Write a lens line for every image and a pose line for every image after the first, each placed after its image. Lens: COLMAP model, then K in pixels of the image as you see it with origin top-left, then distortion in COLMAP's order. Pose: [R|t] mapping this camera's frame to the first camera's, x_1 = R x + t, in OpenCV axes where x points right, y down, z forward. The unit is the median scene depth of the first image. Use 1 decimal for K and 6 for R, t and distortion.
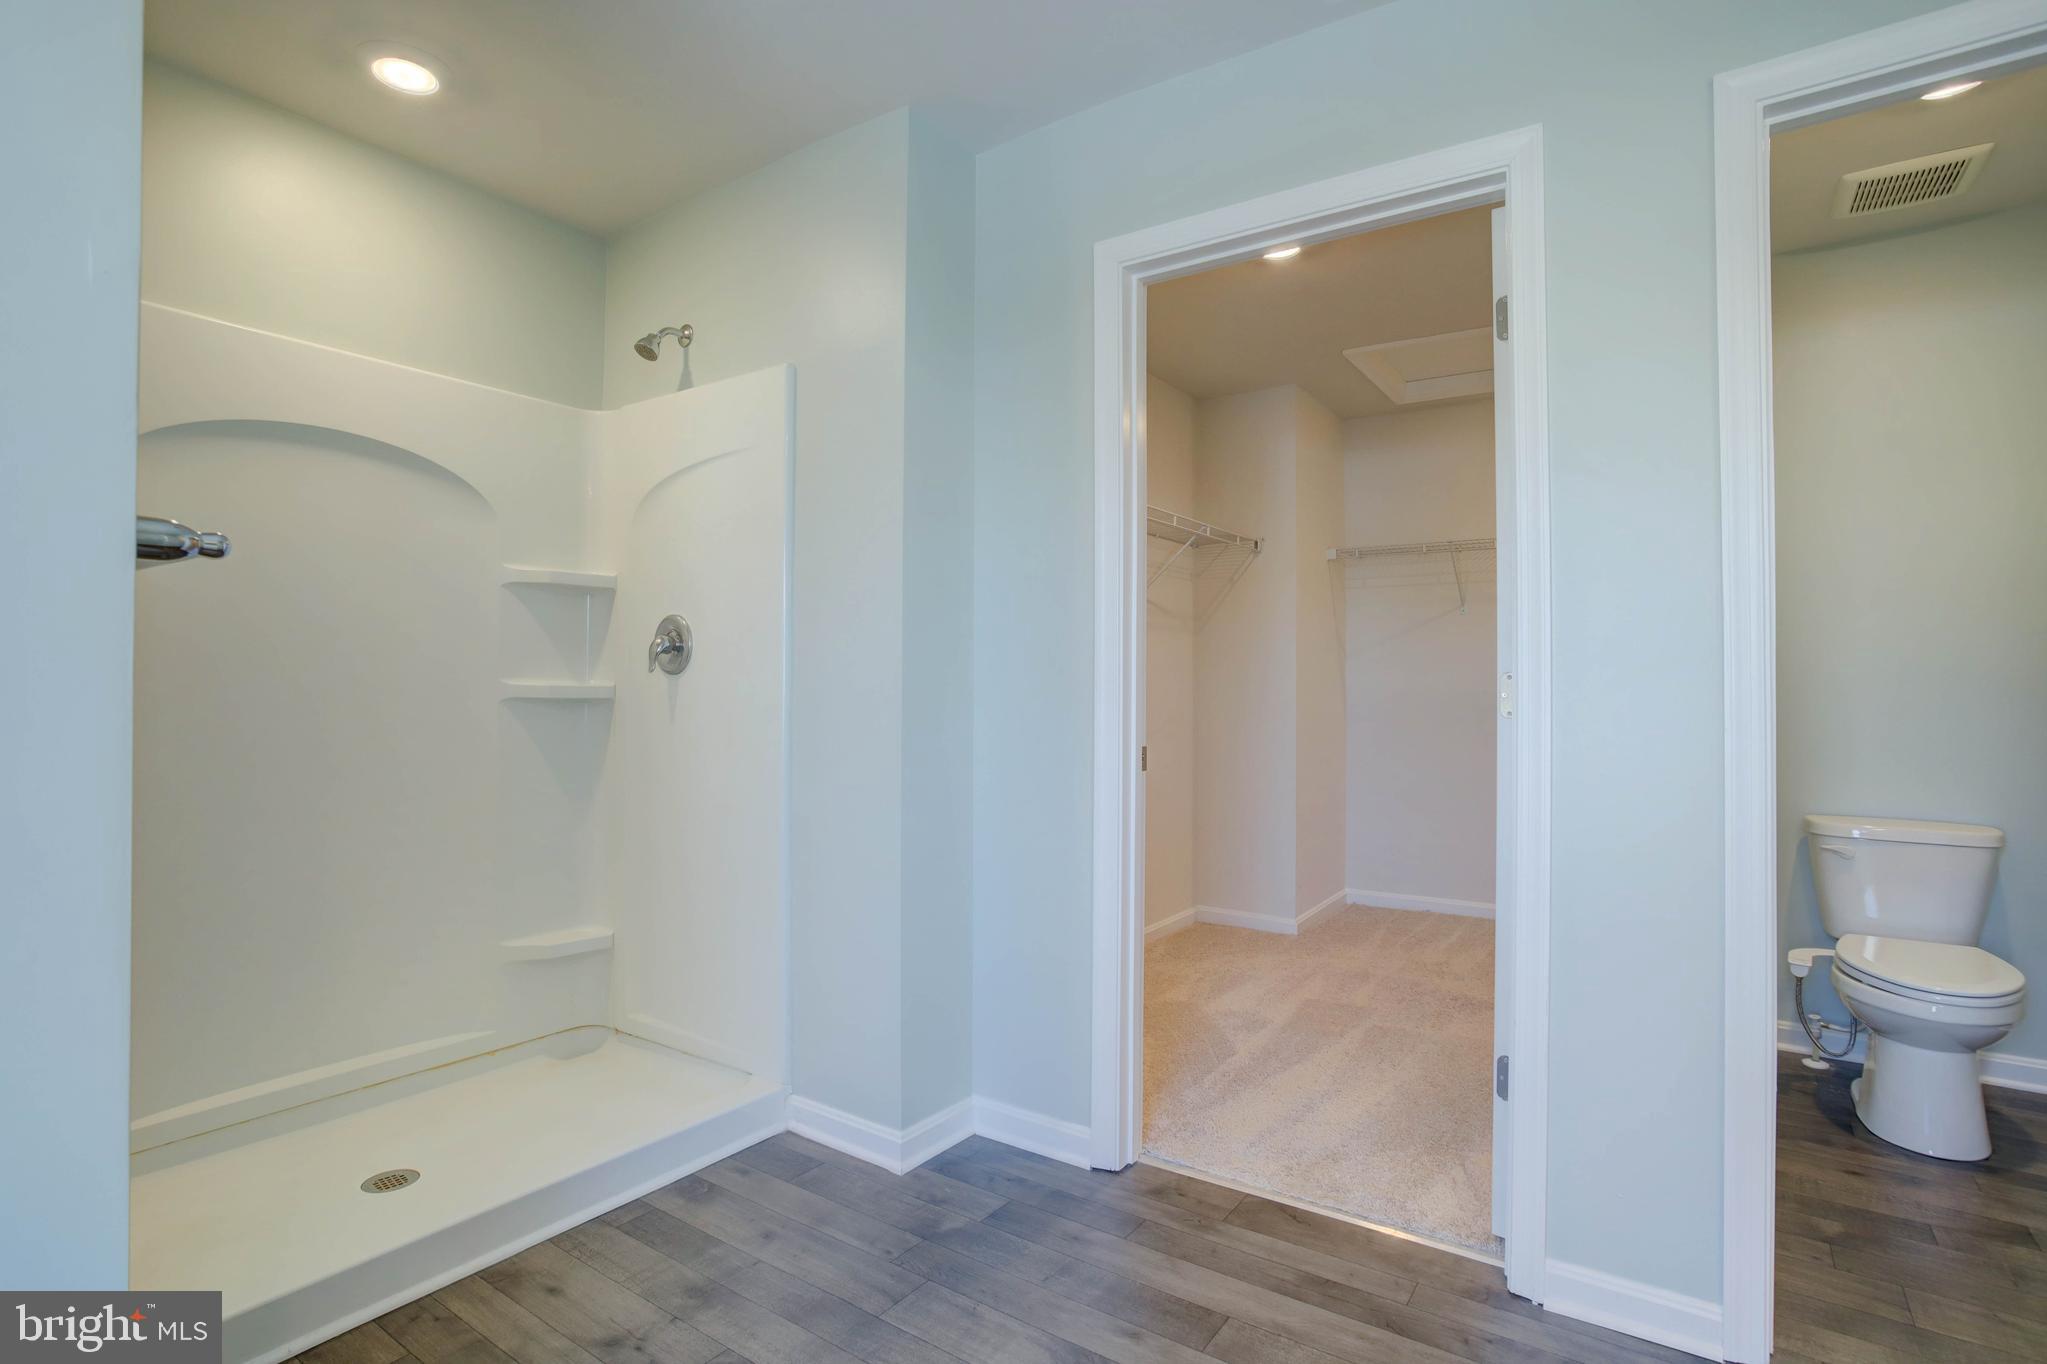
lens RADIAL K [[1023.7, 0, 1029.3], [0, 1023.7, 682.3], [0, 0, 1]] dist [-0.058791, 0.028322]
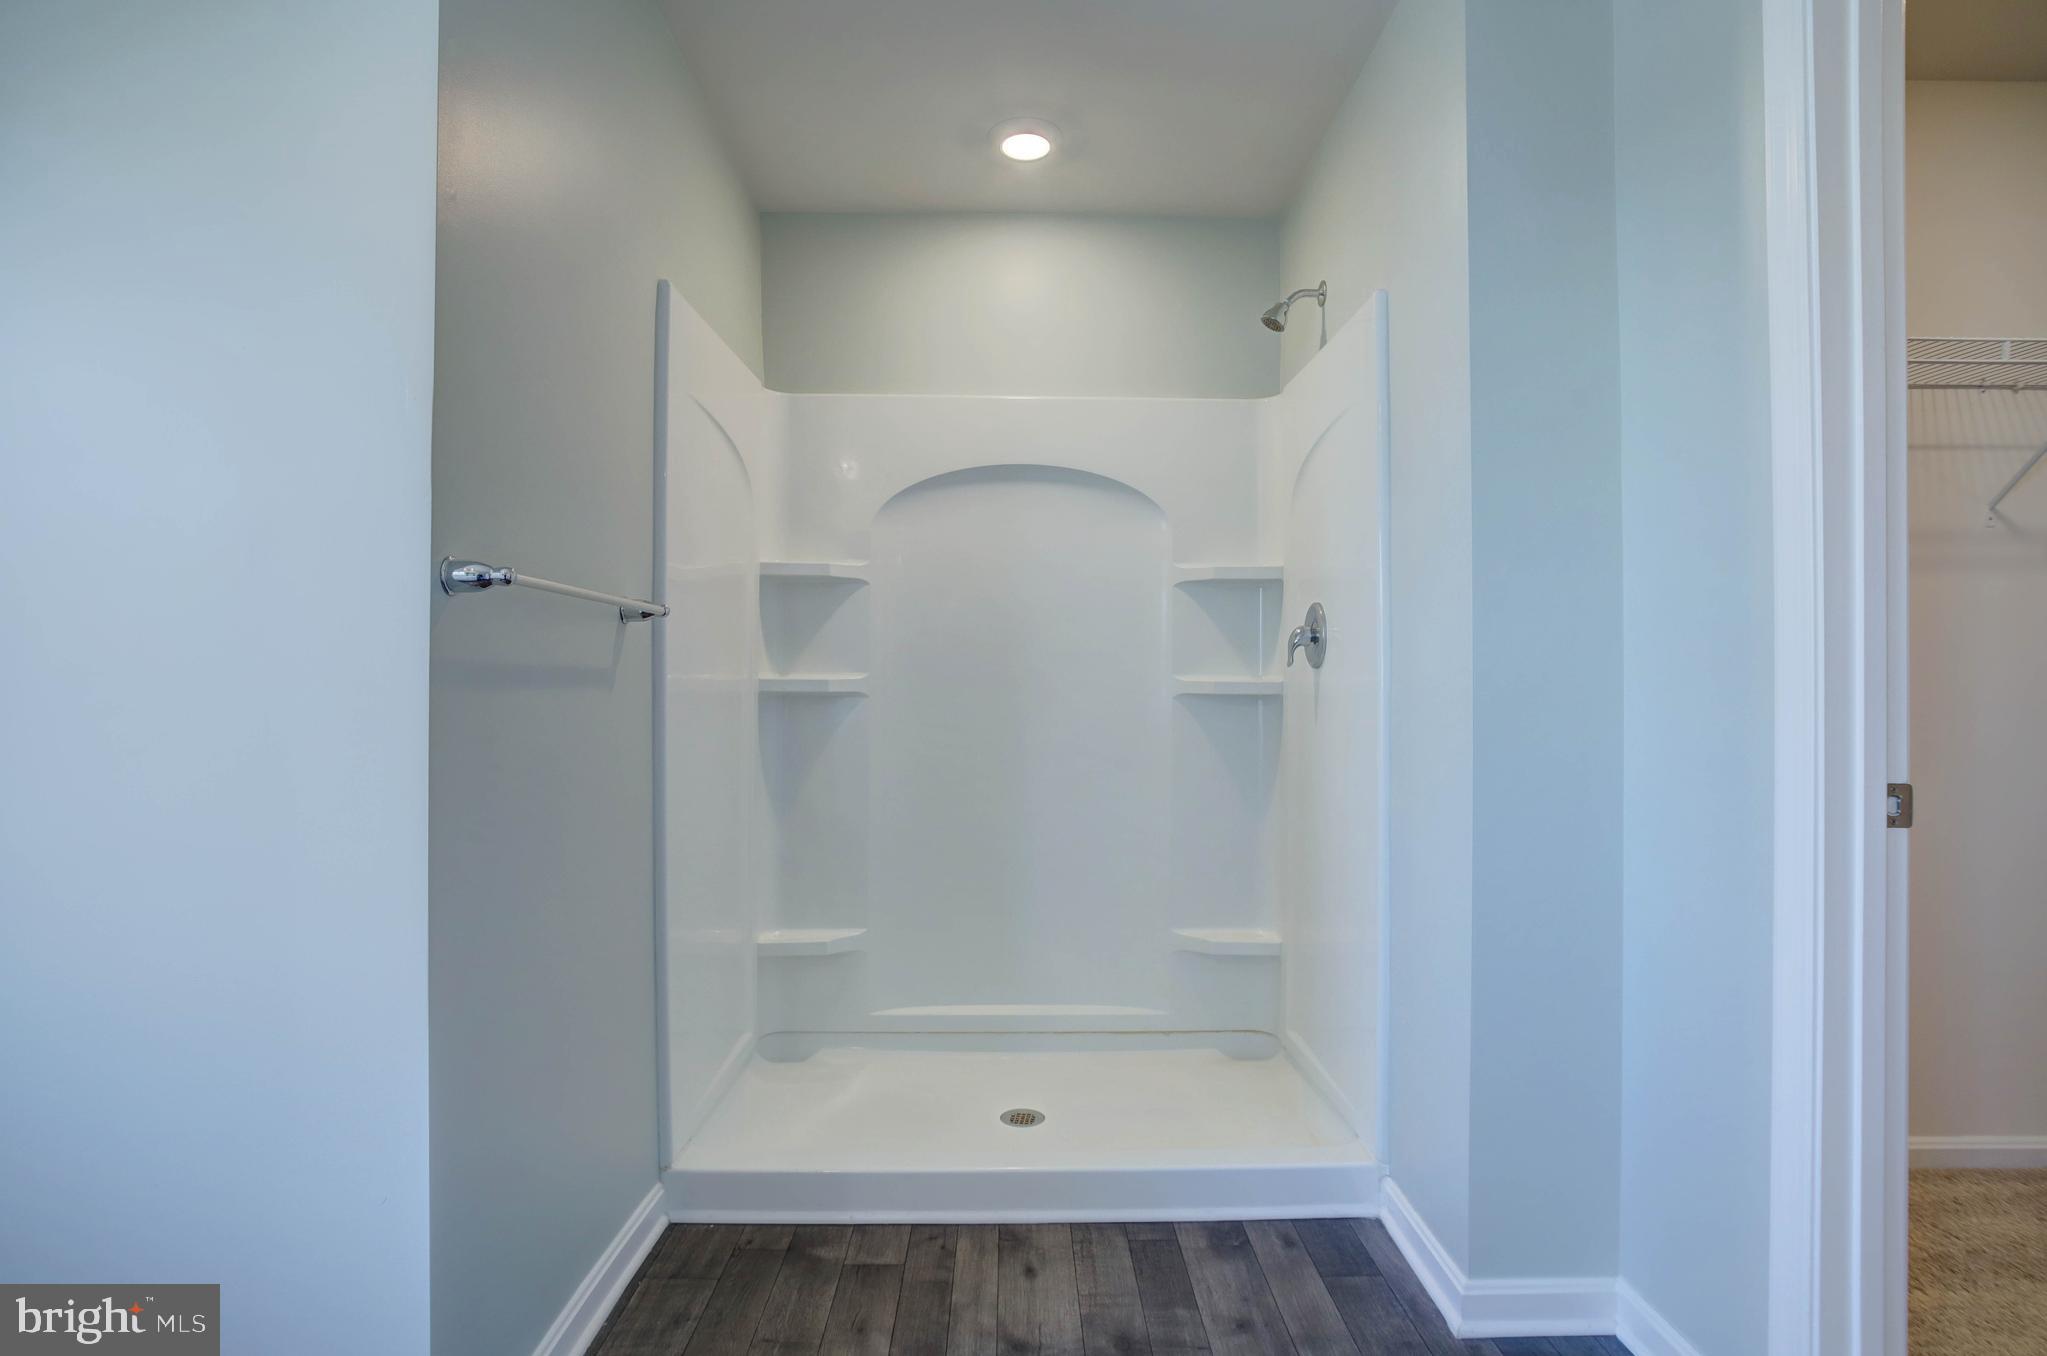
lens RADIAL K [[1026.6, 0, 1021.1], [0, 1026.6, 670.6], [0, 0, 1]] dist [-0.056684, 0.029475]
pose [[0.575954, -0.016455, -0.817316, 0.290084], [0.008843, 0.999864, -0.013899, 0.006042], [0.817434, 0.000778, 0.576022, 0.306525]]
